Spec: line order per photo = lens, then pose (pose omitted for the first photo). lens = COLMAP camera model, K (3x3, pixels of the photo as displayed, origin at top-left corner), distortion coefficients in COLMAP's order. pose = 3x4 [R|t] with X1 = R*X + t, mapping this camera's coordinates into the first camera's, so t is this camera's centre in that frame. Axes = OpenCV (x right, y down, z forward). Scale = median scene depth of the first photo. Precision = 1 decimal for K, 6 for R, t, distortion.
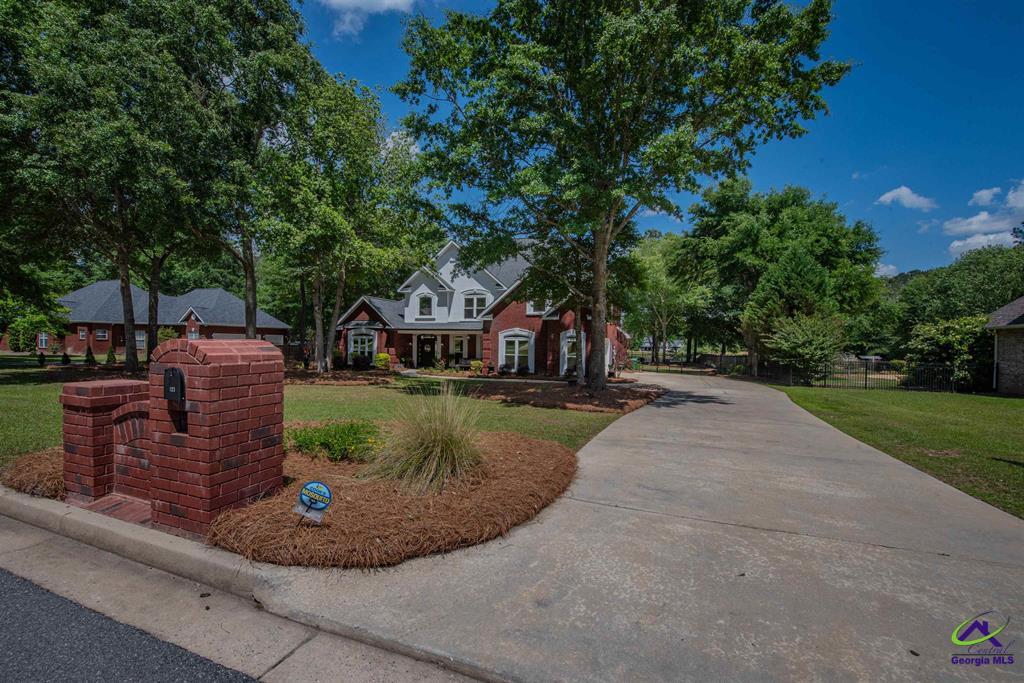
lens RADIAL K [[421.8, 0, 505.0], [0, 421.8, 349.6], [0, 0, 1]] dist [-0.008538, -0.005949]
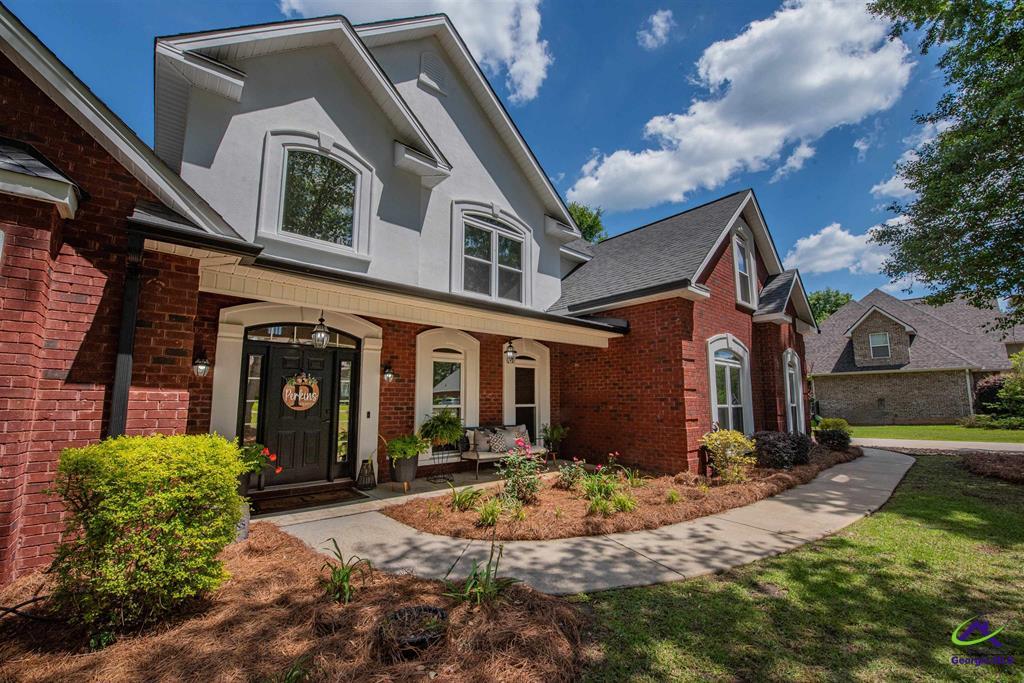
lens RADIAL K [[406.2, 0, 505.9], [0, 406.2, 348.3], [0, 0, 1]] dist [-0.009872, -0.000263]
pose [[0.502408, 0.096019, 0.859283, -0.317082], [0.021934, 0.992079, -0.123682, 0.001615], [-0.864352, 0.080986, 0.496323, 0.834189]]
